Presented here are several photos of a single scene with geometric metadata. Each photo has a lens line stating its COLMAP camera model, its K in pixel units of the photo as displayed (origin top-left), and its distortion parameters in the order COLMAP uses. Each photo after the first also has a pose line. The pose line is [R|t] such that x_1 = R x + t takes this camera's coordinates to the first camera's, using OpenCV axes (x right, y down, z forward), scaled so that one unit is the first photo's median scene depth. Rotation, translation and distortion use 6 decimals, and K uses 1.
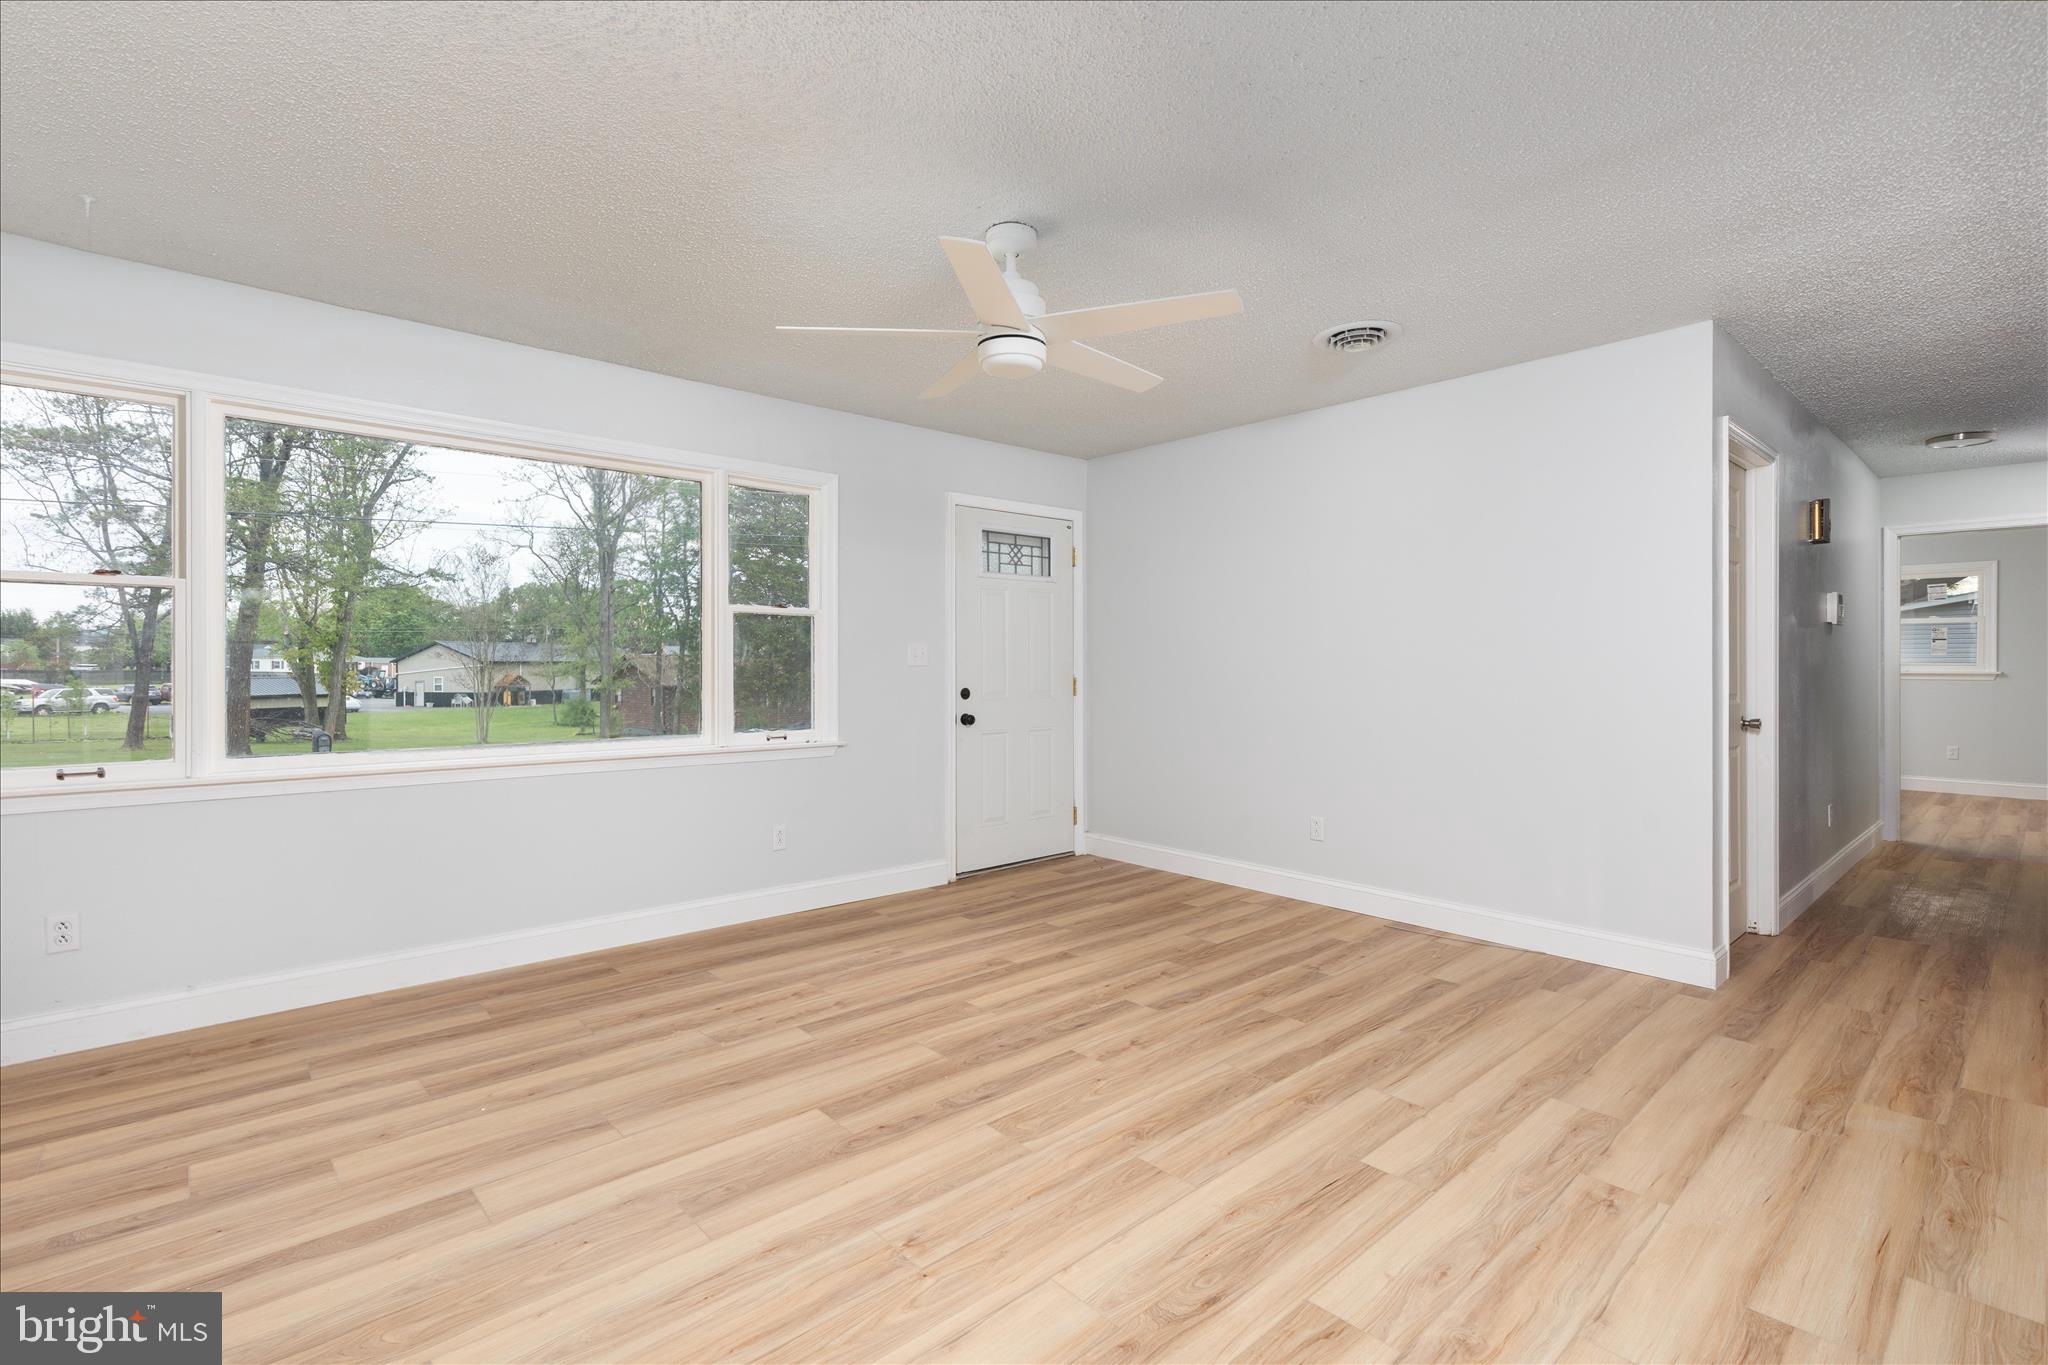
lens RADIAL K [[937.6, 0, 1024.4], [0, 937.6, 675.3], [0, 0, 1]] dist [-0.004871, -0.000529]
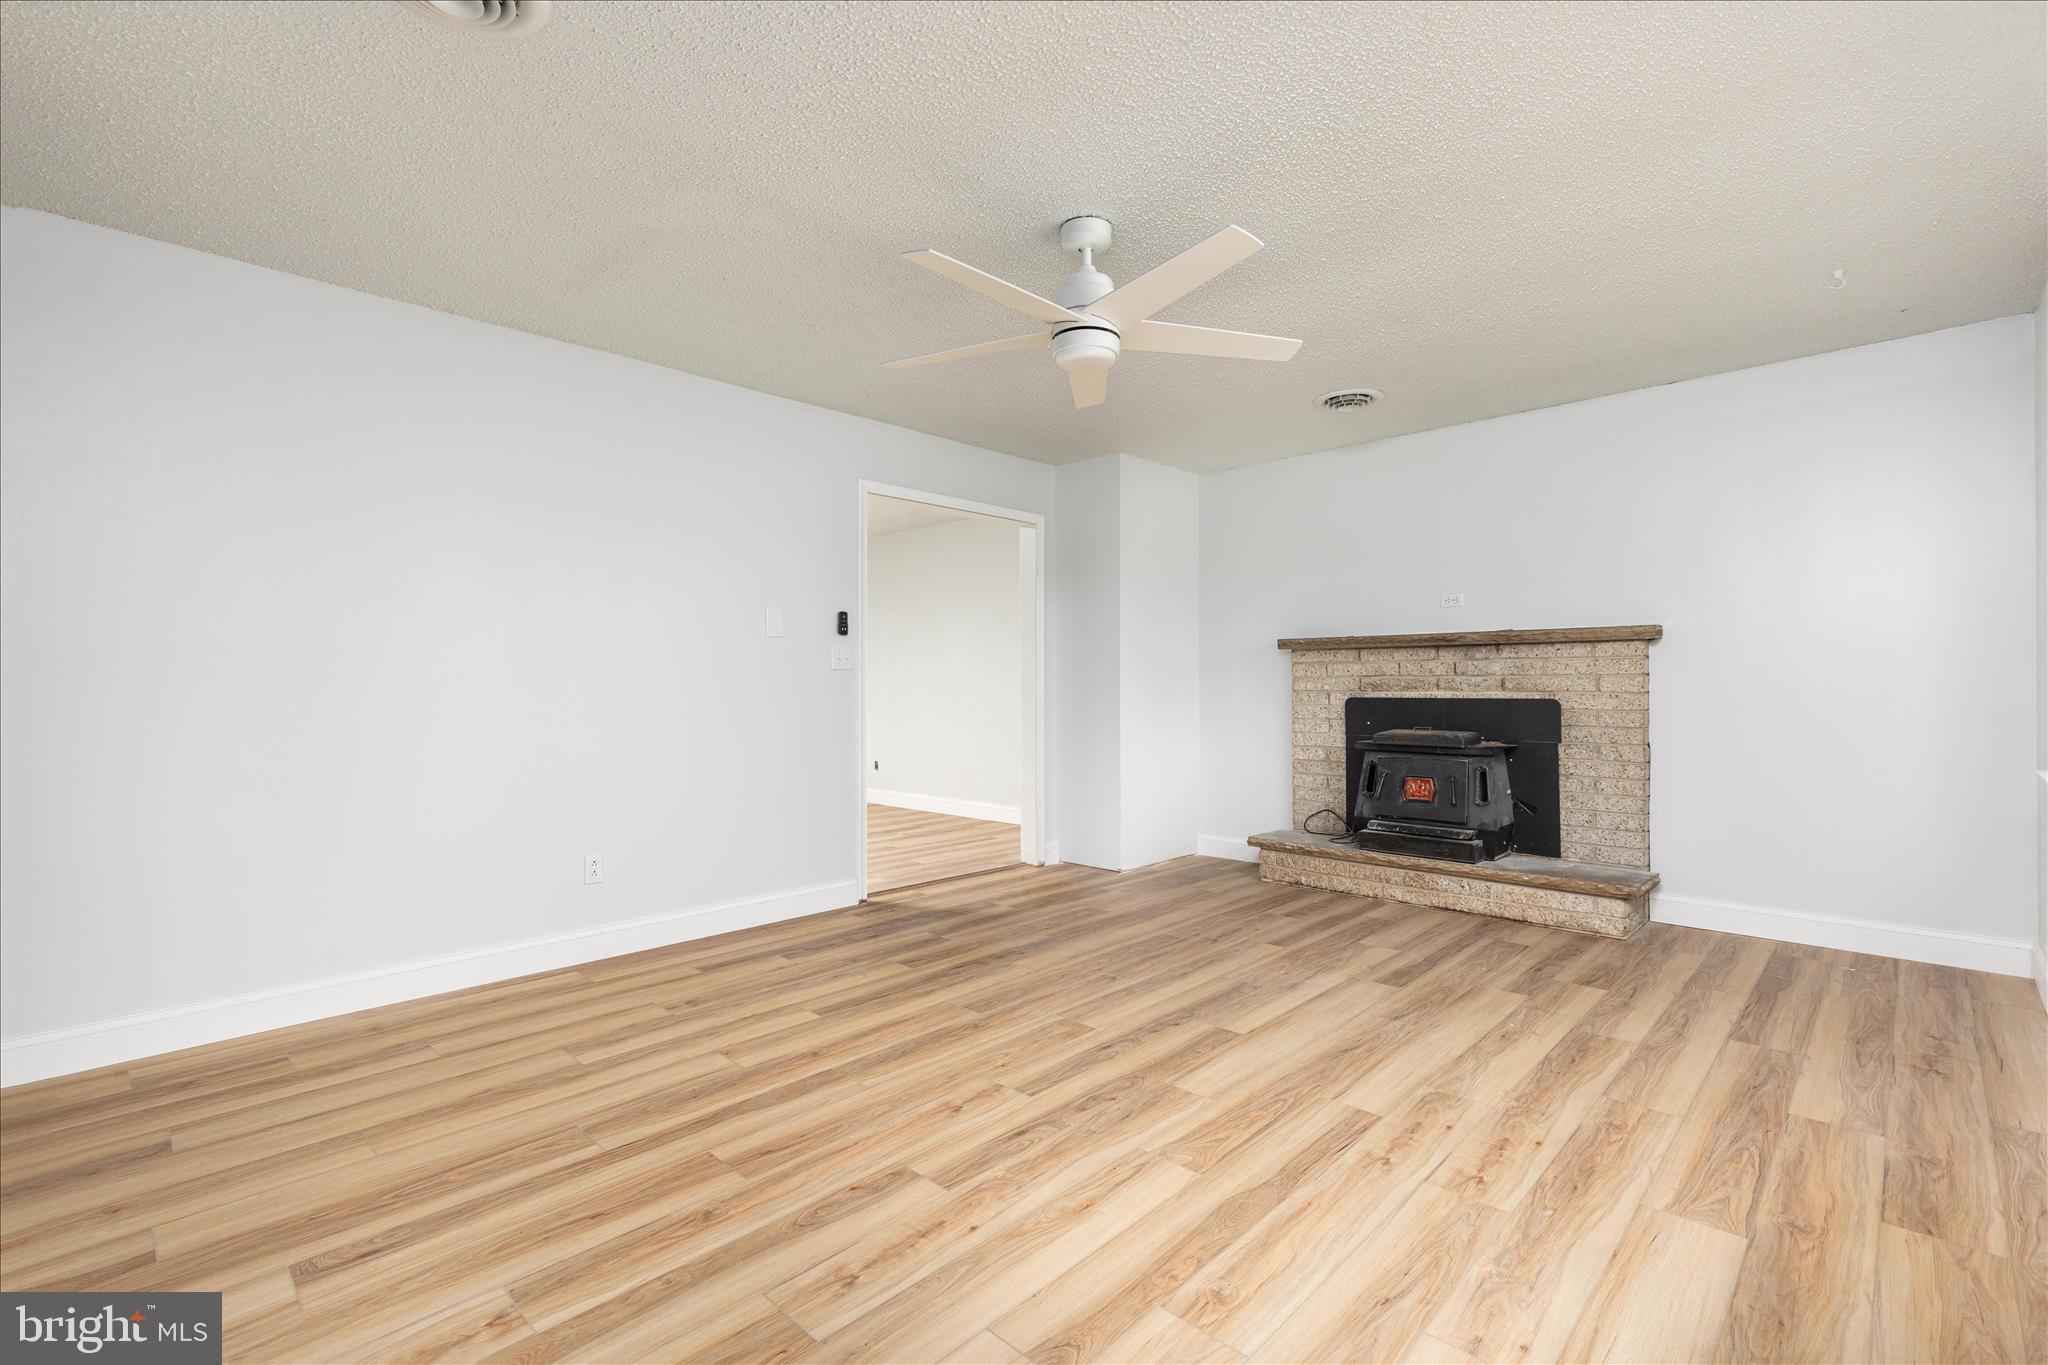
lens RADIAL K [[937.6, 0, 1021.7], [0, 937.6, 685.1], [0, 0, 1]] dist [-0.004871, -0.000529]
pose [[-0.998106, 0.005357, -0.061289, 0.111430], [0.004633, 0.999918, 0.011948, 0.005466], [0.061348, 0.011642, -0.998049, 1.882073]]
